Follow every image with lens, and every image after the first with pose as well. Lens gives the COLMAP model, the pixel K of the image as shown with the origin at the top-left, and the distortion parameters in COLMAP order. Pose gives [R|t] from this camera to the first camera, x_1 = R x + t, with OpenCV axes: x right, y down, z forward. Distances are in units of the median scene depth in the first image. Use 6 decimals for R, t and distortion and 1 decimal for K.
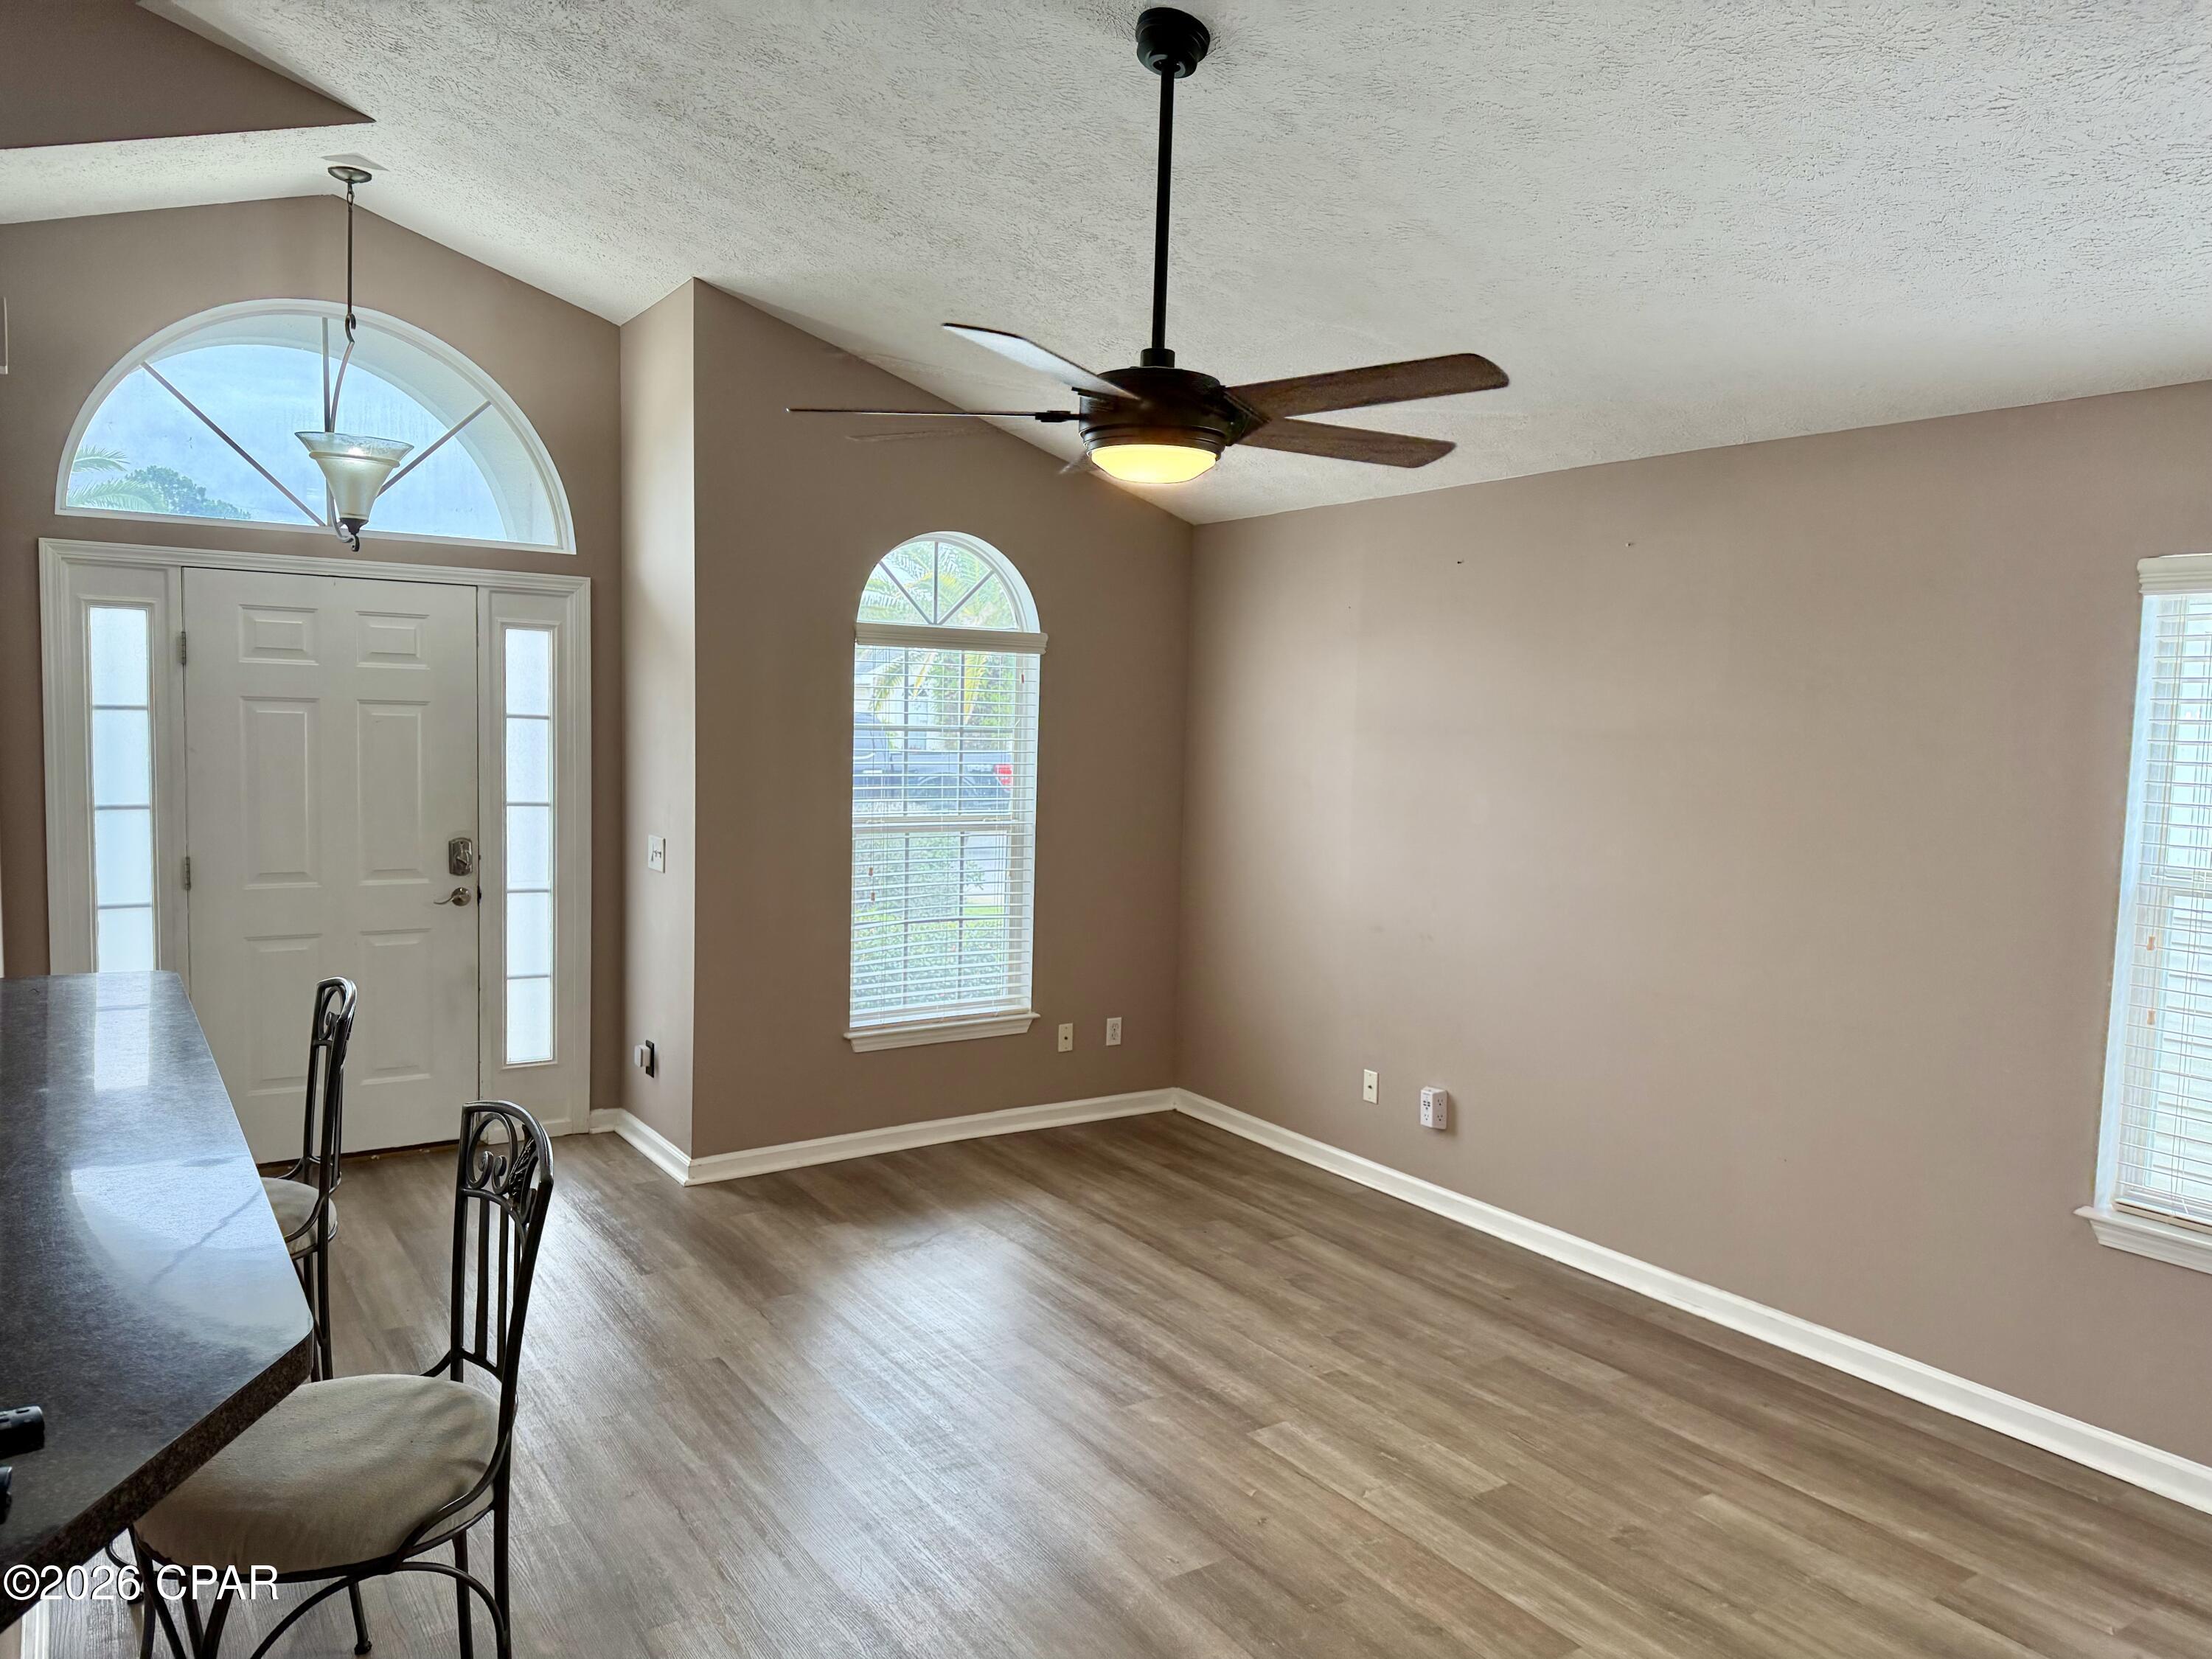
lens RADIAL K [[1540.5, 0, 1112.5], [0, 1540.5, 792.7], [0, 0, 1]] dist [0.069157, -0.098105]
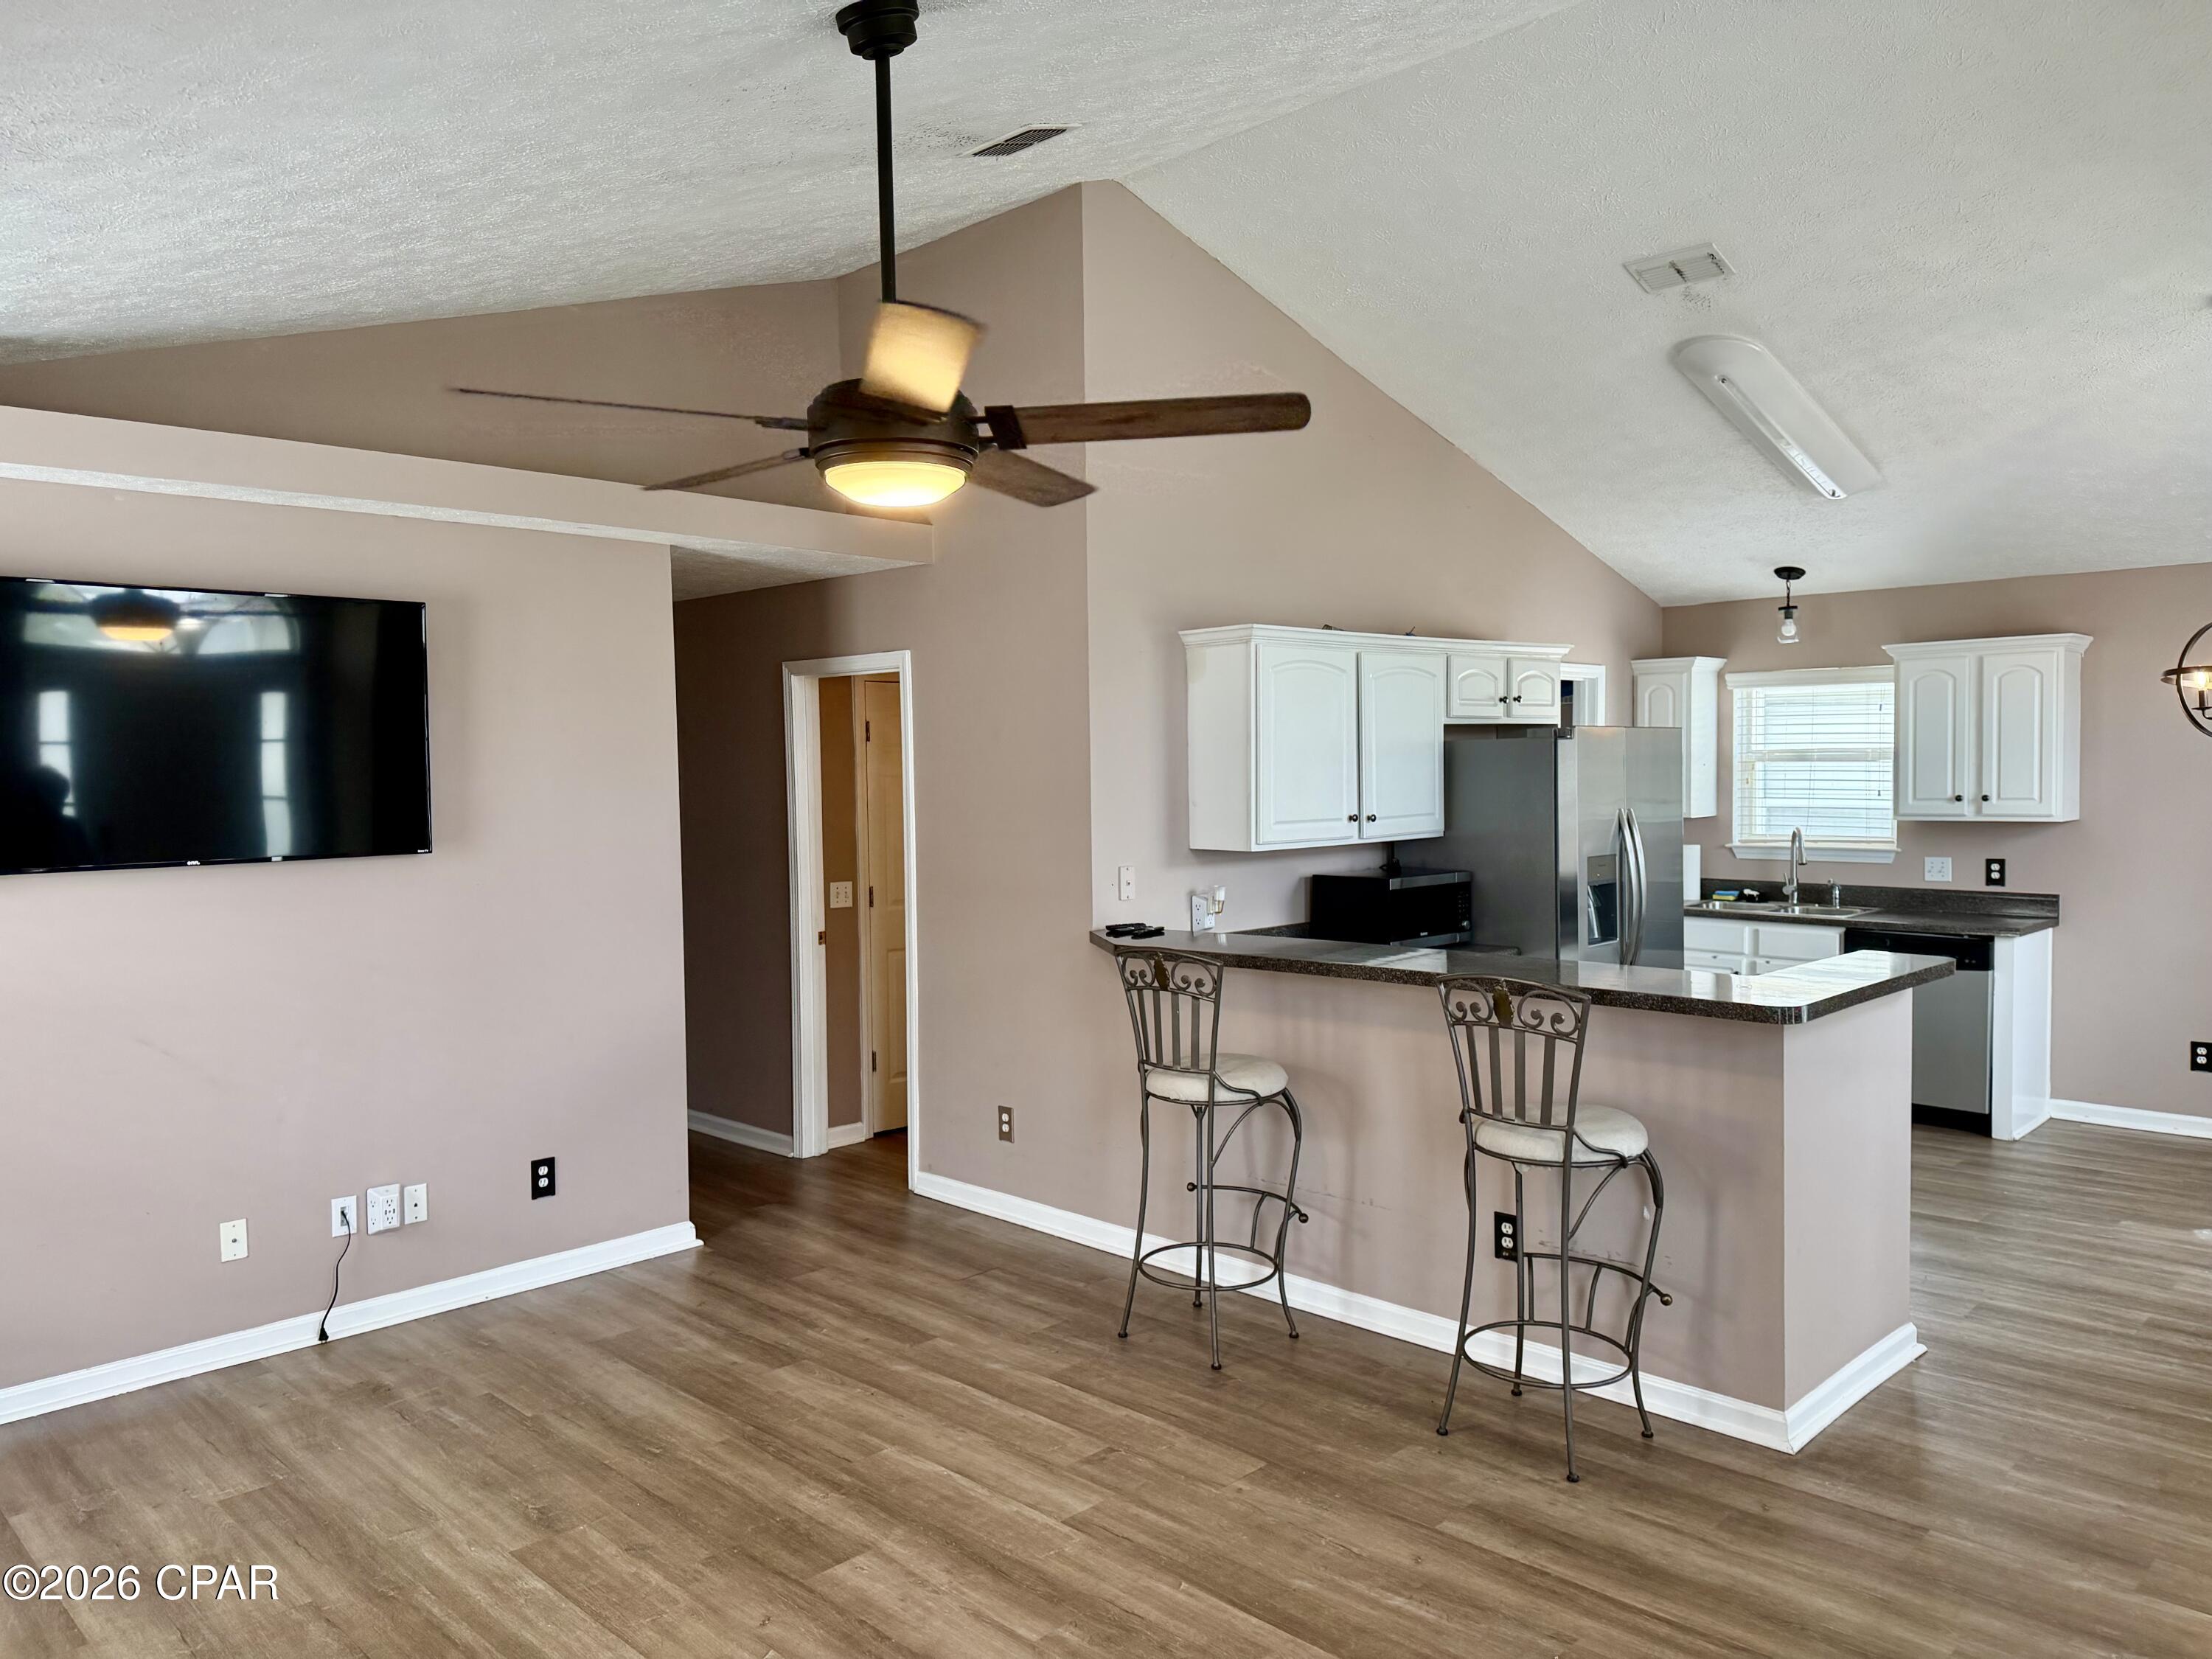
lens RADIAL K [[1605.9, 0, 1115.7], [0, 1605.9, 832.5], [0, 0, 1]] dist [0.073735, -0.098581]
pose [[-0.980789, -0.002655, -0.195052, 0.062390], [-0.022000, 0.995033, 0.097080, -0.080182], [0.193826, 0.099506, -0.975976, 1.488537]]
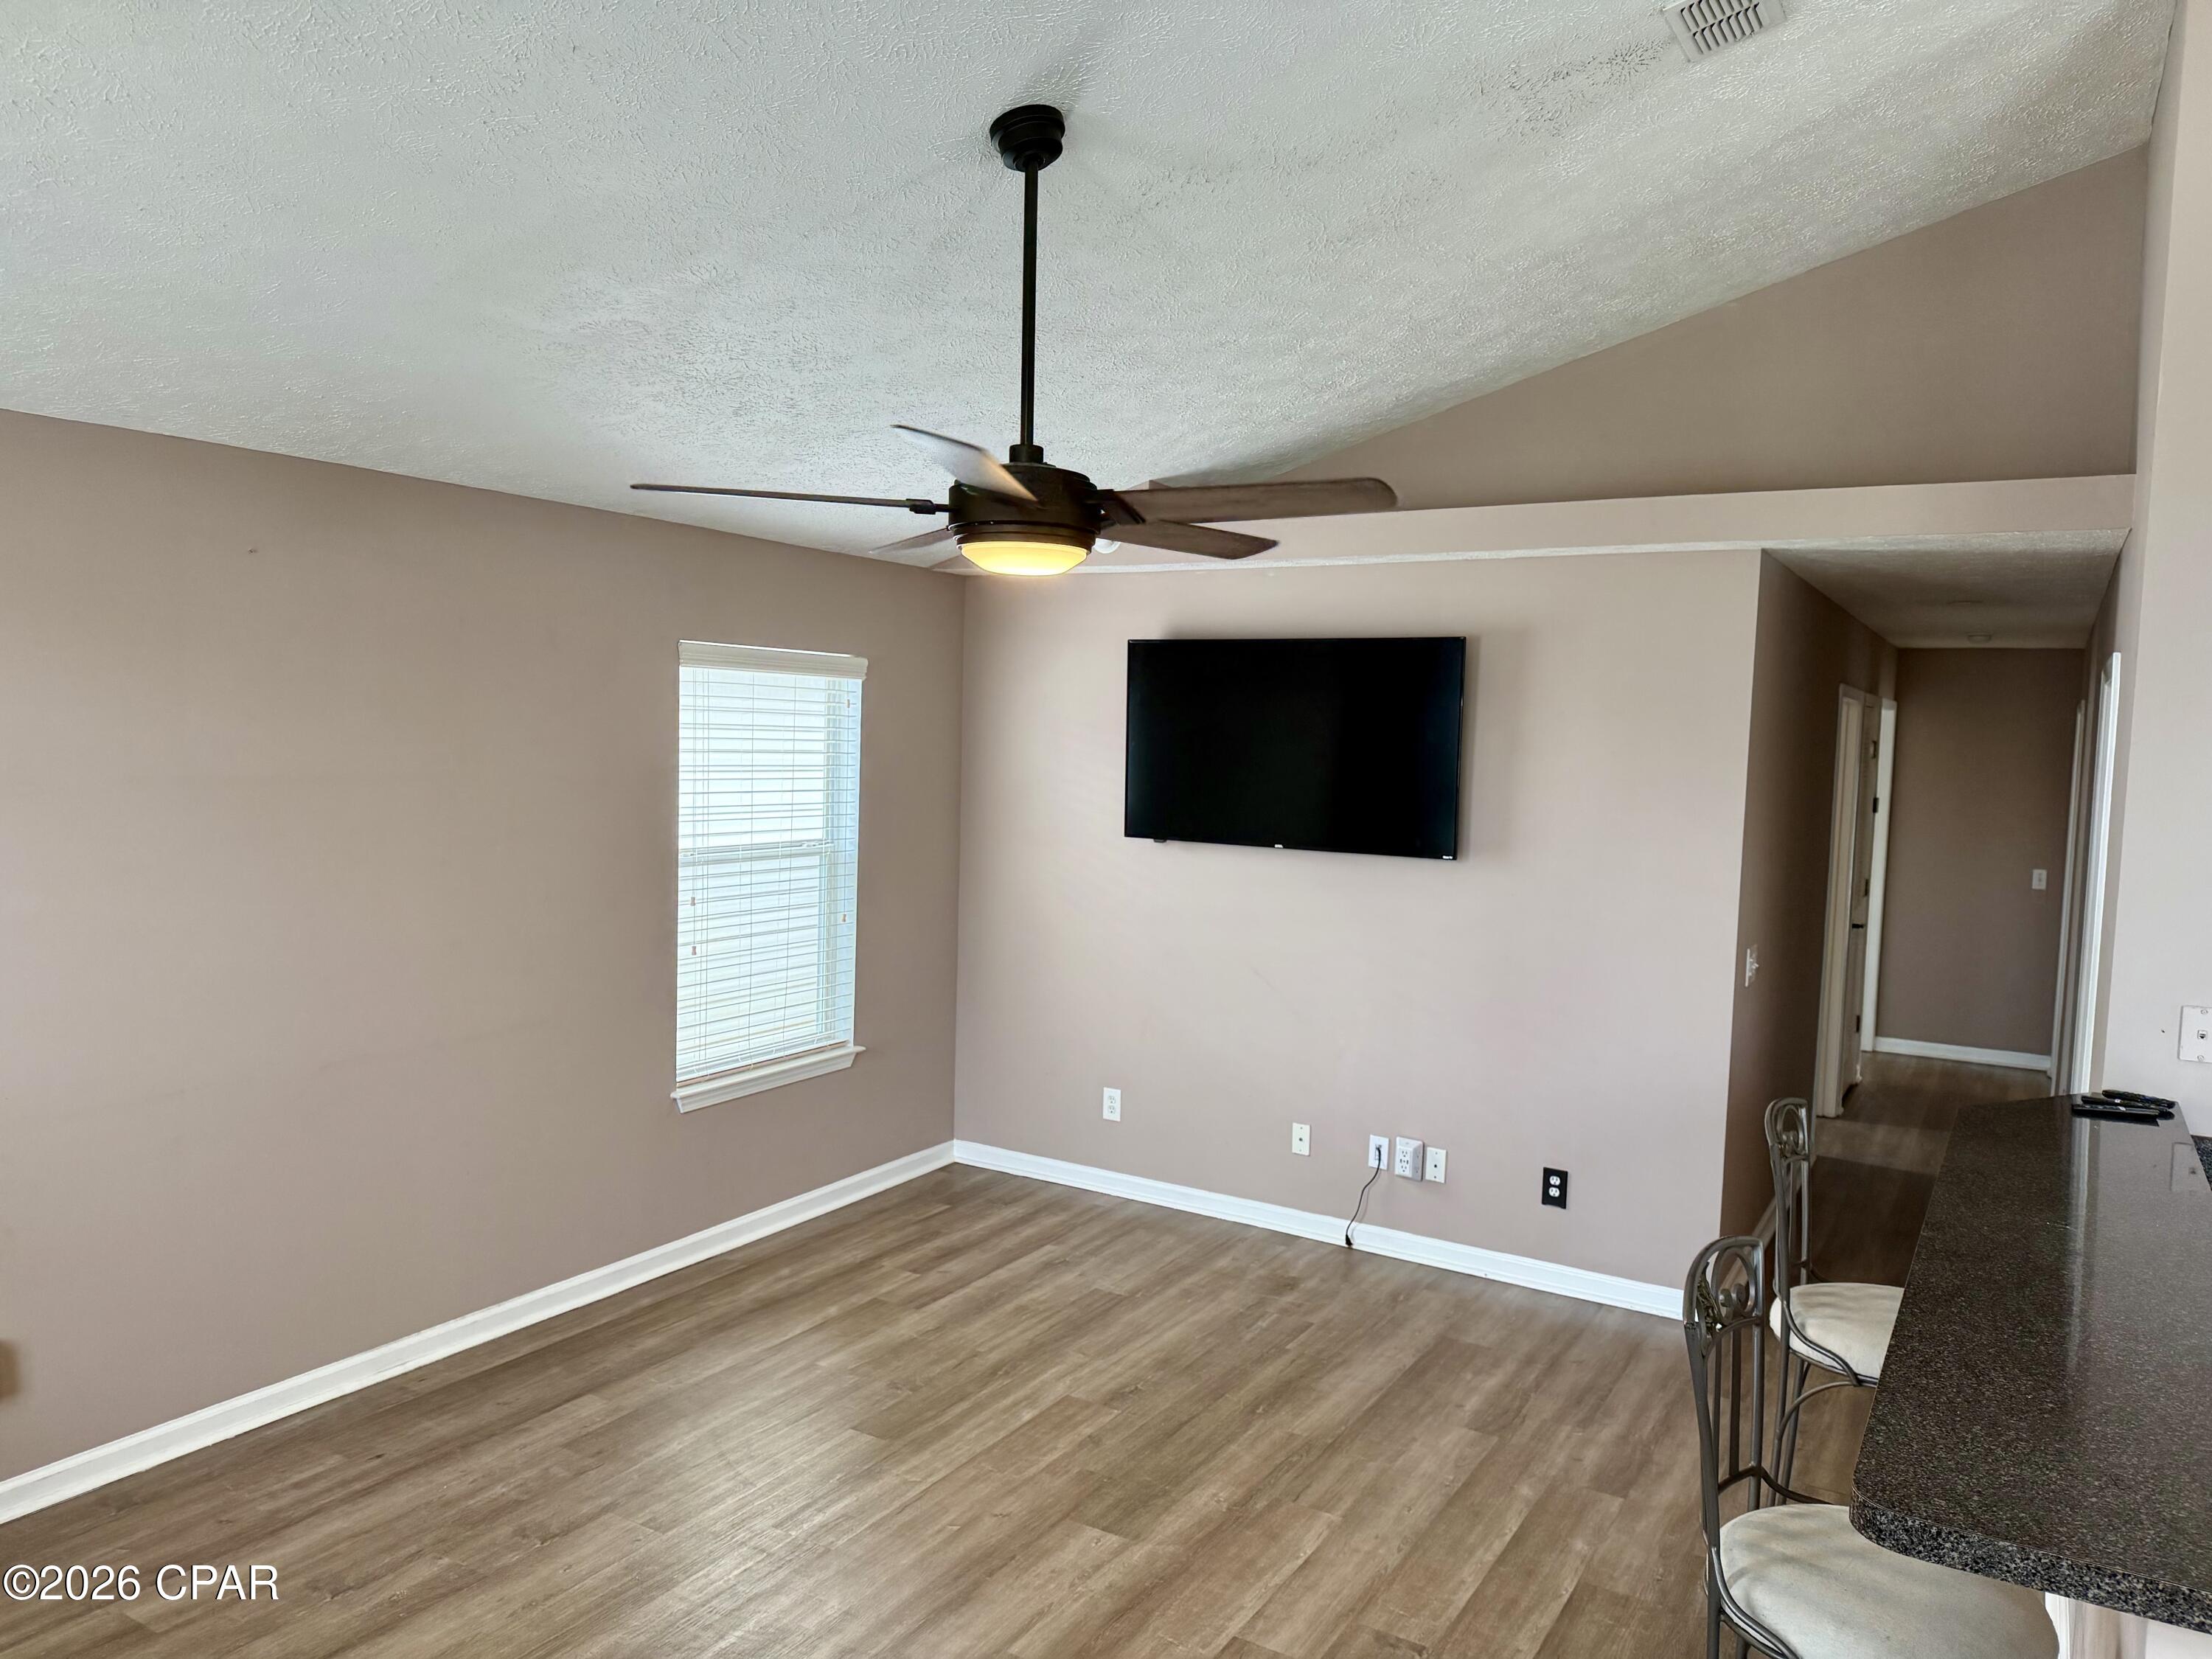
lens RADIAL K [[1573.8, 0, 1083.1], [0, 1573.8, 834.8], [0, 0, 1]] dist [0.121410, -0.228282]
pose [[-0.408192, -0.107456, 0.906550, -0.698027], [0.009700, 0.992482, 0.122009, -0.119388], [-0.912845, 0.058596, -0.404081, 1.053490]]
